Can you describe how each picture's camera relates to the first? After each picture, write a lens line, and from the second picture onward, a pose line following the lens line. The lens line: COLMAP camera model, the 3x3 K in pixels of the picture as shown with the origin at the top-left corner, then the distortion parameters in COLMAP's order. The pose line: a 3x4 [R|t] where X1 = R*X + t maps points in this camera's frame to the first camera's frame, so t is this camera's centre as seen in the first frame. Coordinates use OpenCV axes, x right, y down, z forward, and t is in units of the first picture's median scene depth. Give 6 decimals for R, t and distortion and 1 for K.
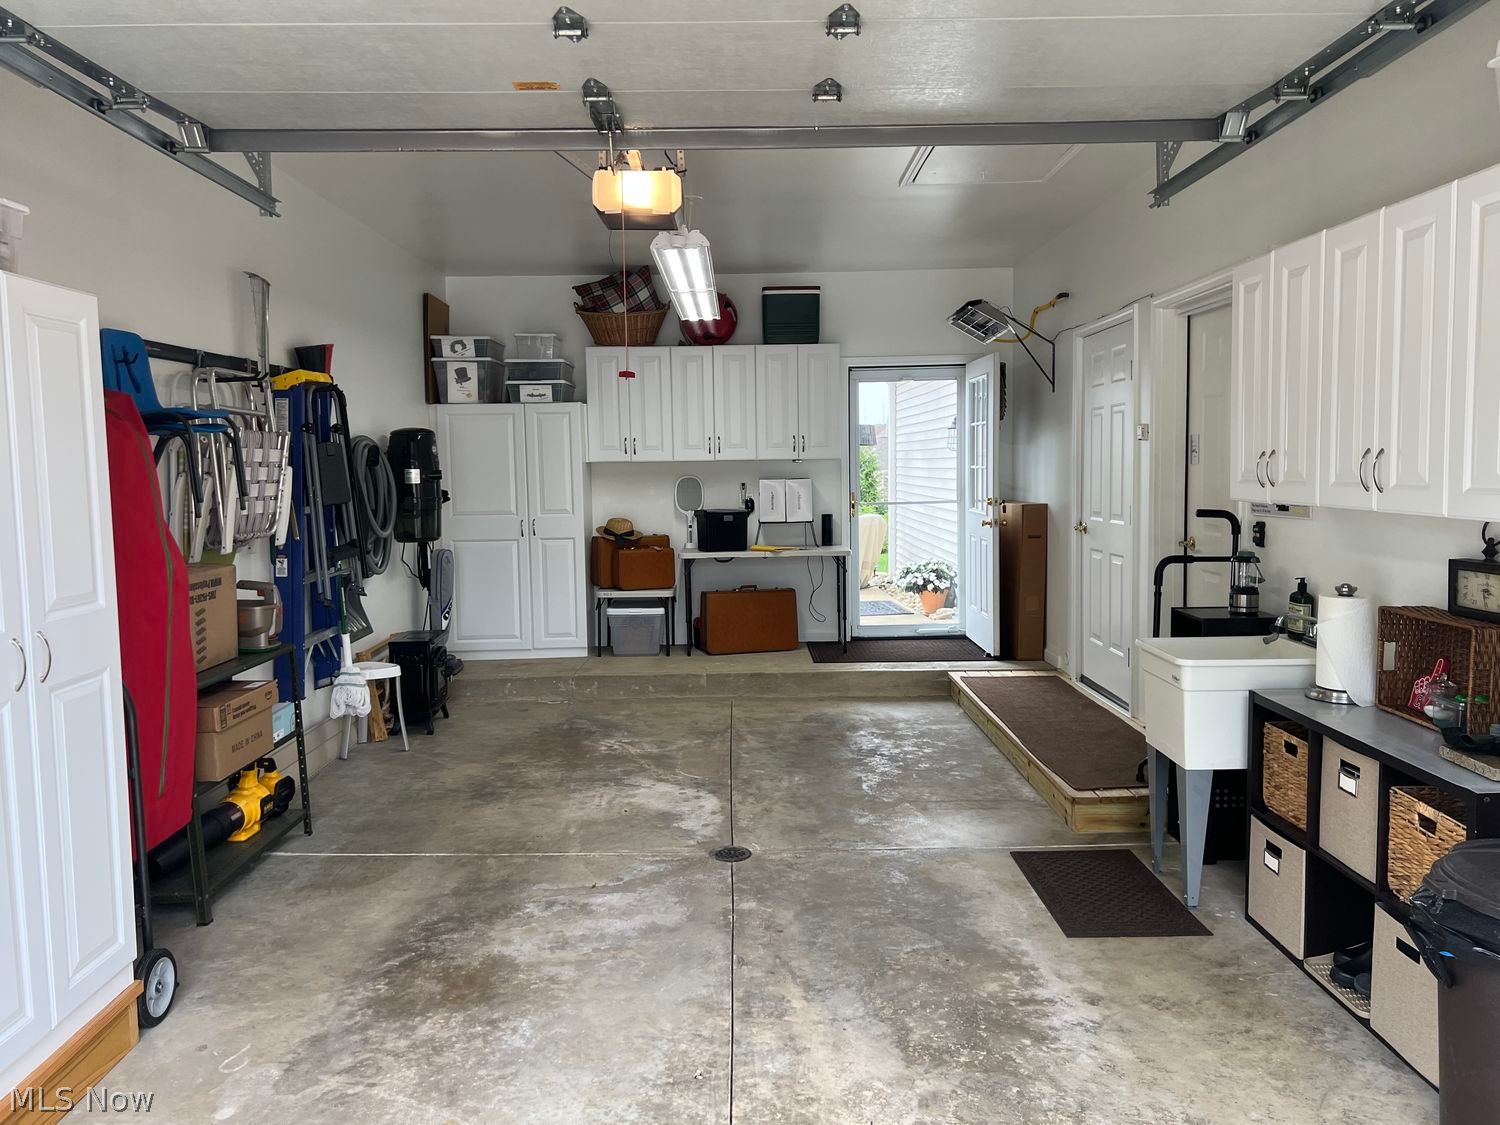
lens RADIAL K [[1150.2, 0, 728.4], [0, 1150.2, 554.7], [0, 0, 1]] dist [-0.005418, -0.008374]
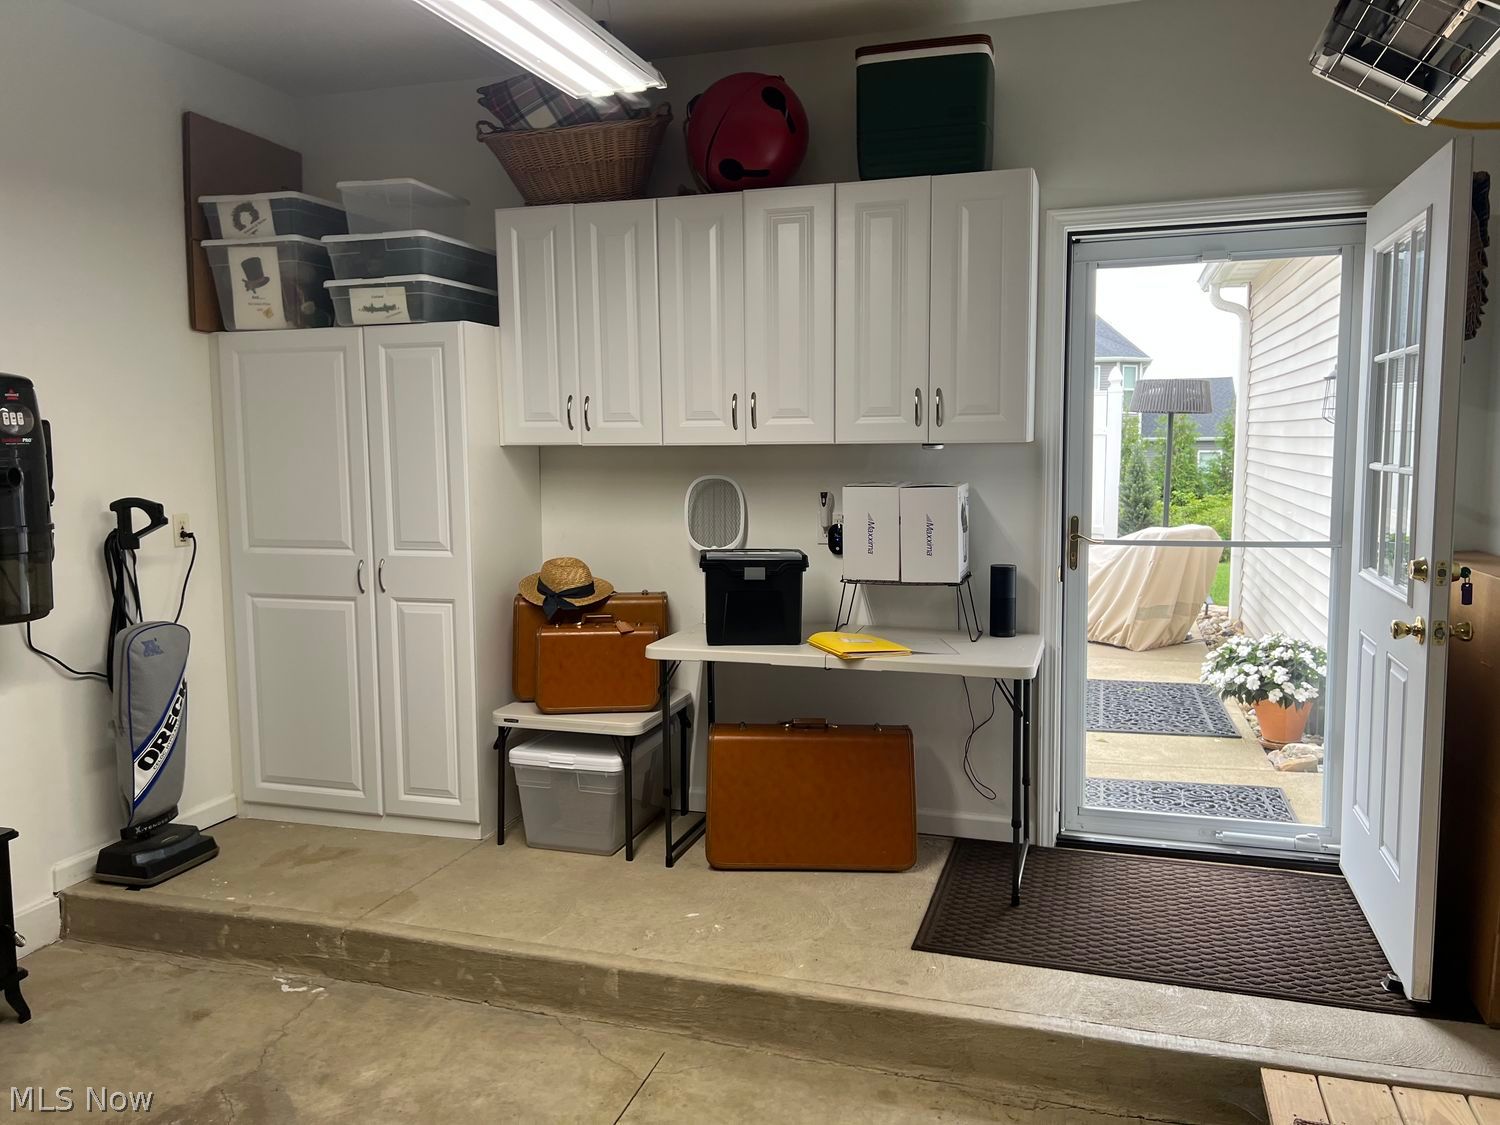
lens RADIAL K [[1150.2, 0, 728.4], [0, 1150.2, 554.7], [0, 0, 1]] dist [-0.005418, -0.008374]
pose [[0.951472, 0.036979, -0.305507, 0.127951], [-0.028978, 0.999109, 0.030686, -0.053574], [0.306369, -0.020344, 0.951695, 0.580085]]
